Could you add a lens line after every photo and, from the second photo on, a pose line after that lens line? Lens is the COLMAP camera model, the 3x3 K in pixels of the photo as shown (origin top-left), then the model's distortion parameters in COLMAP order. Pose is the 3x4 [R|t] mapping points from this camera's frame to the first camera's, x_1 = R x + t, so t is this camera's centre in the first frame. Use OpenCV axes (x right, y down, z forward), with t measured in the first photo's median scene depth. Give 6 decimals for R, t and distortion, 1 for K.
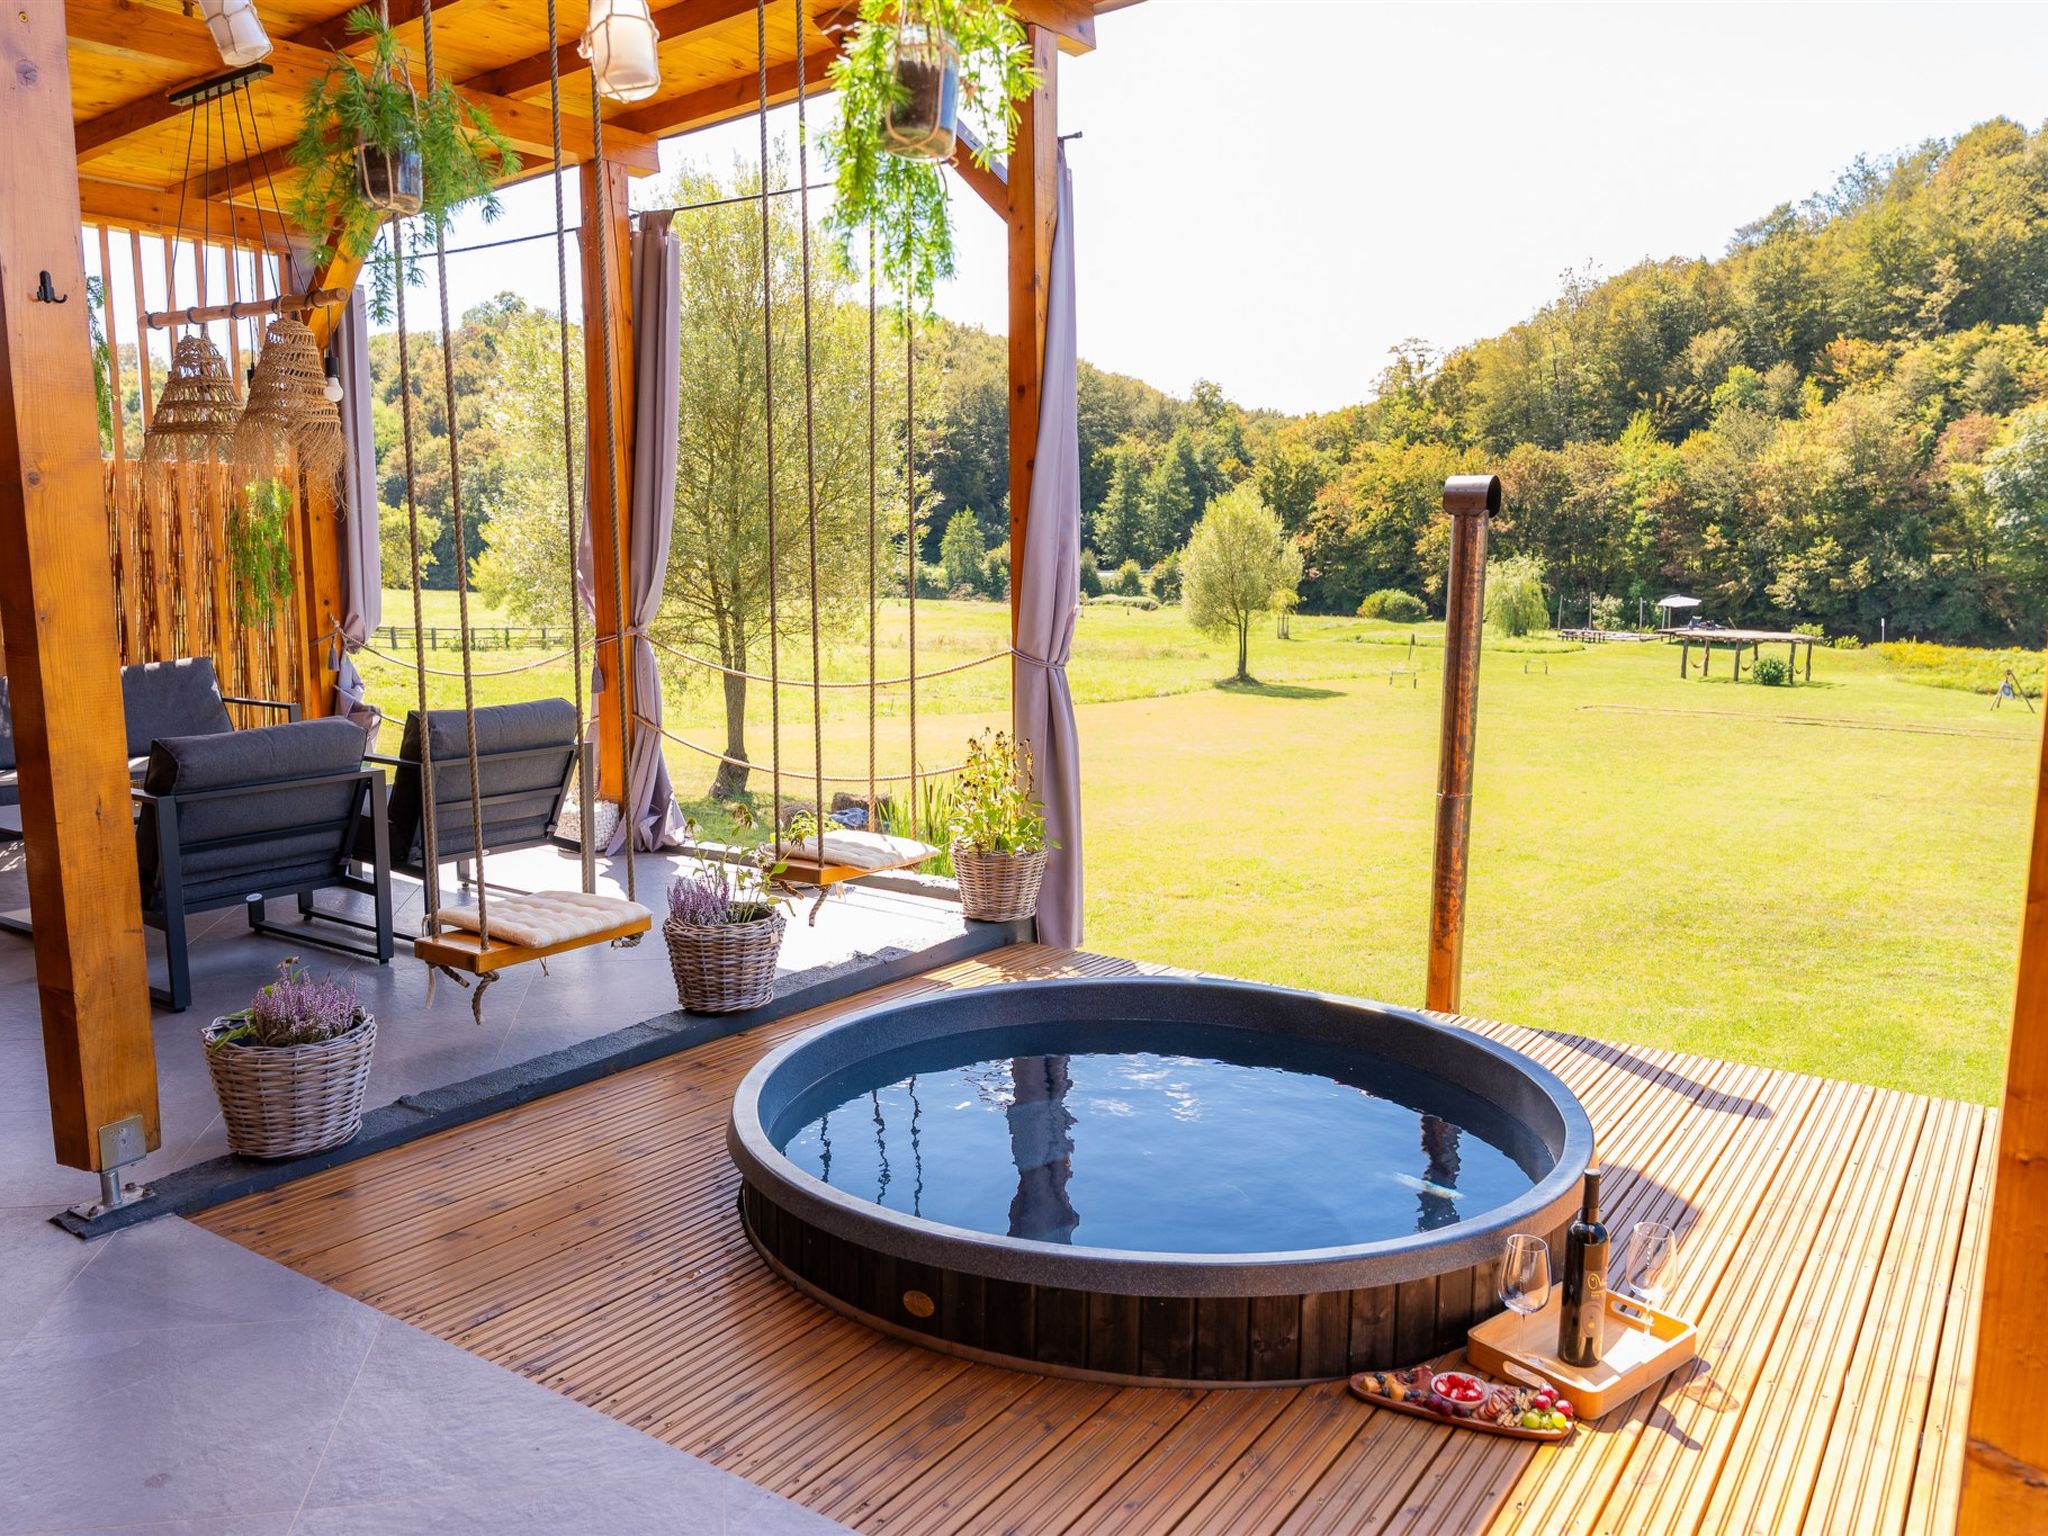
lens RADIAL K [[1569.6, 0, 1024.0], [0, 1569.6, 768.0], [0, 0, 1]] dist [0.003100, -0.021650]
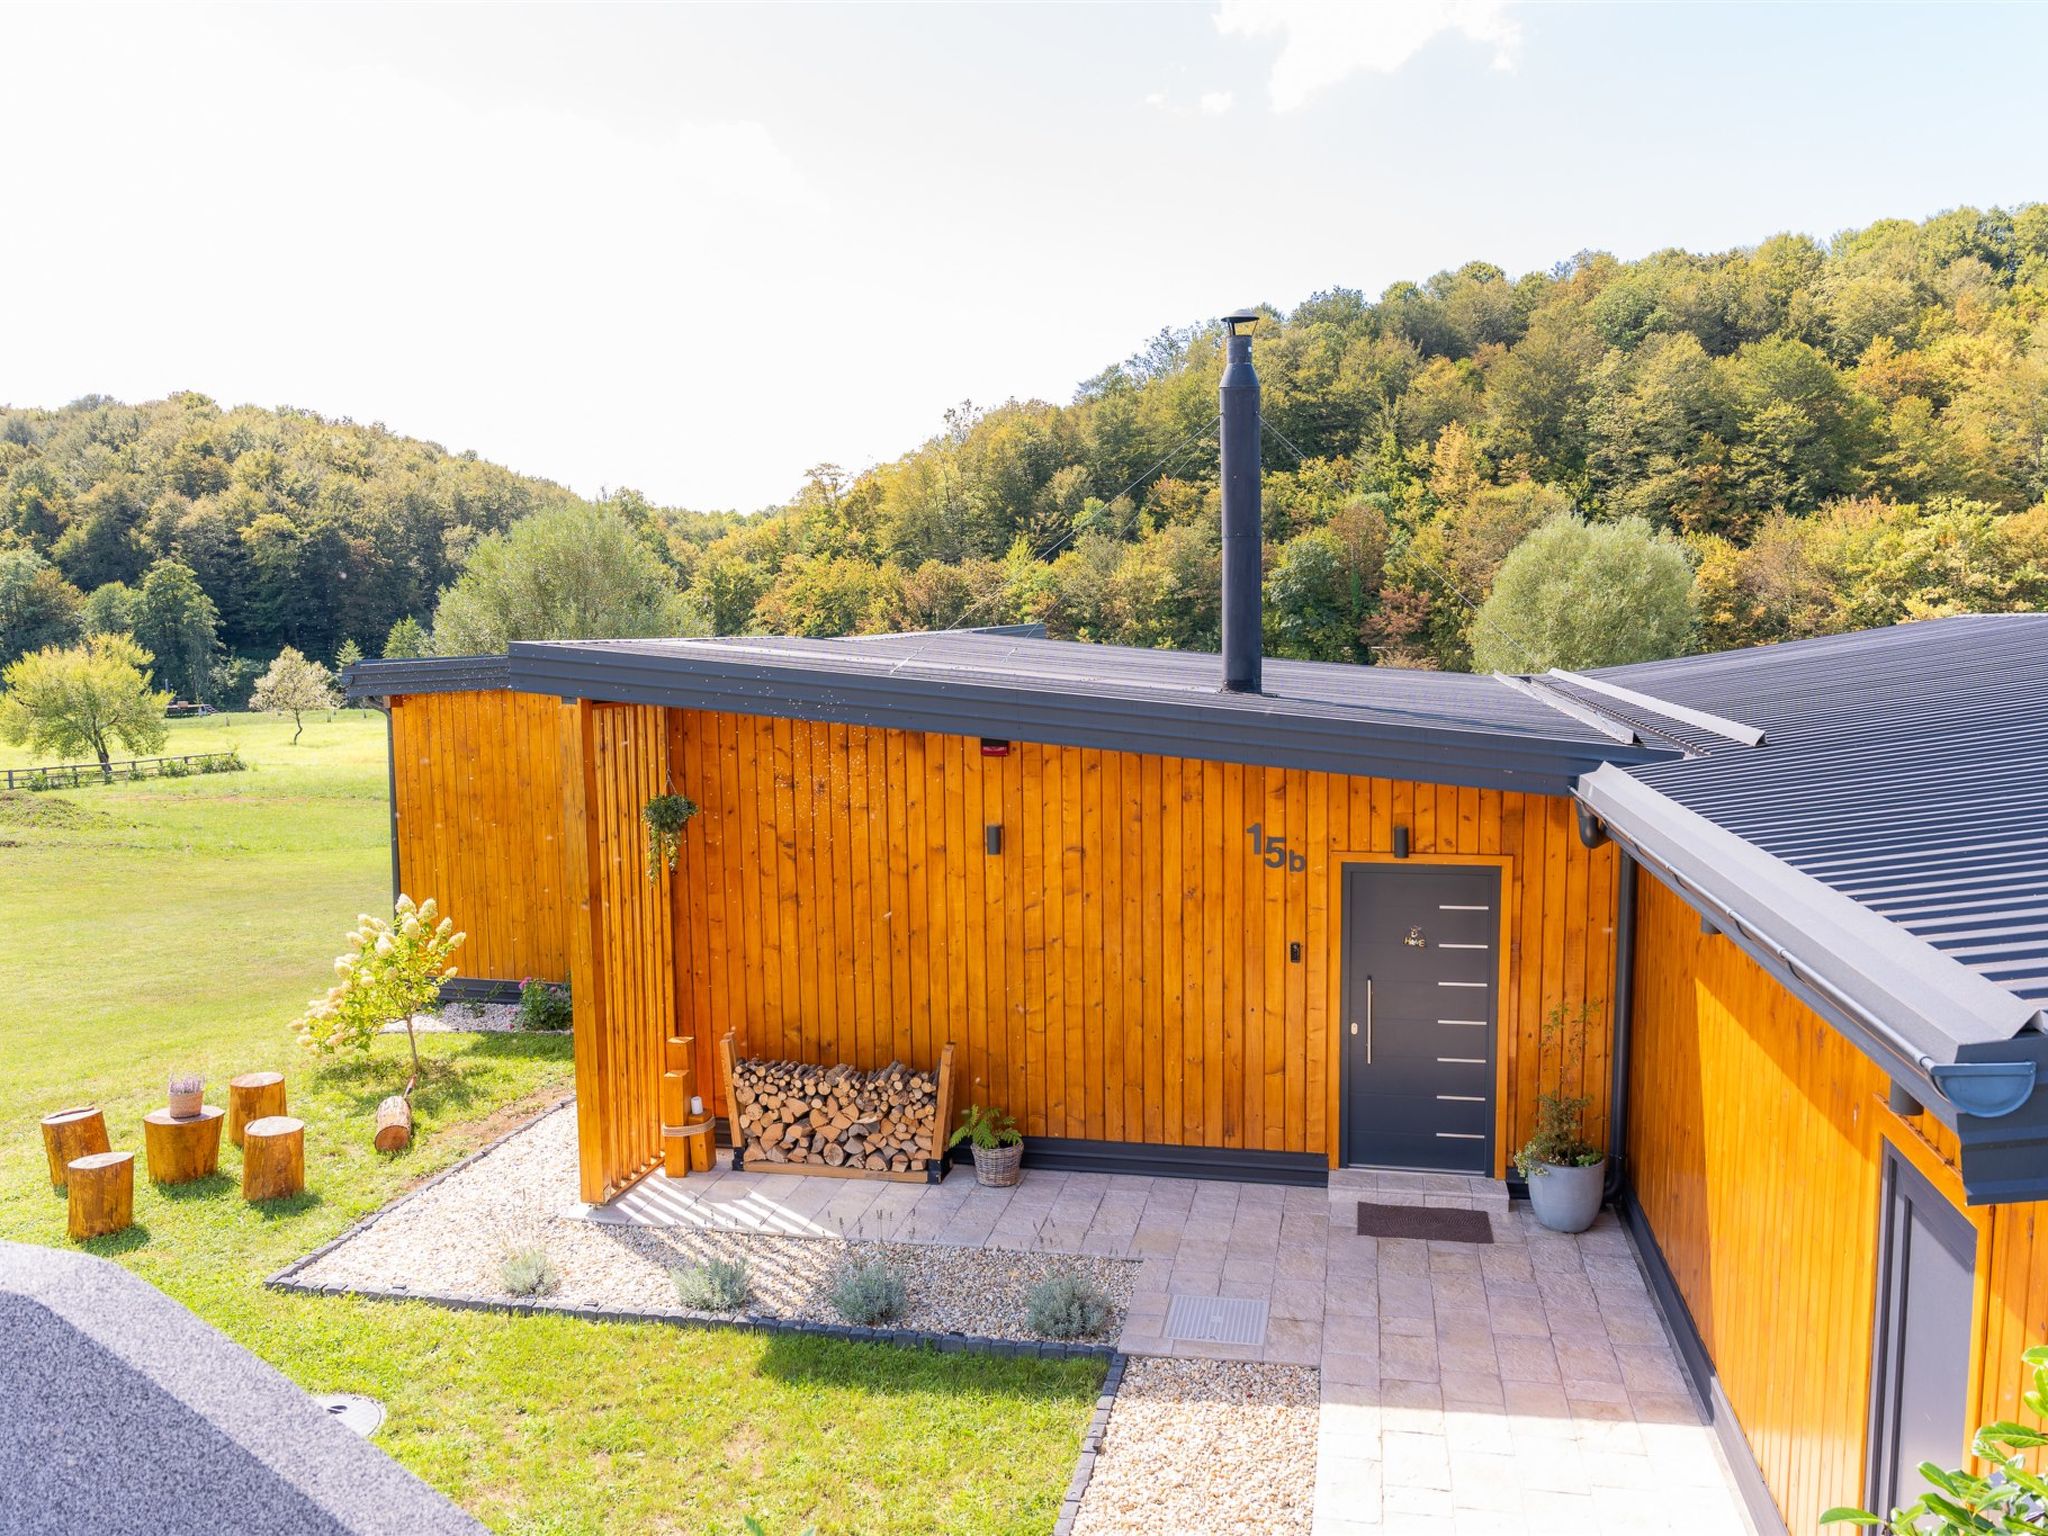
lens RADIAL K [[1569.6, 0, 1024.0], [0, 1569.6, 768.0], [0, 0, 1]] dist [0.003100, -0.021650]
pose [[0.926553, -0.051399, 0.372635, -0.064401], [0.070588, 0.996780, -0.038027, -0.000200], [-0.369481, 0.061537, 0.927198, -0.113285]]
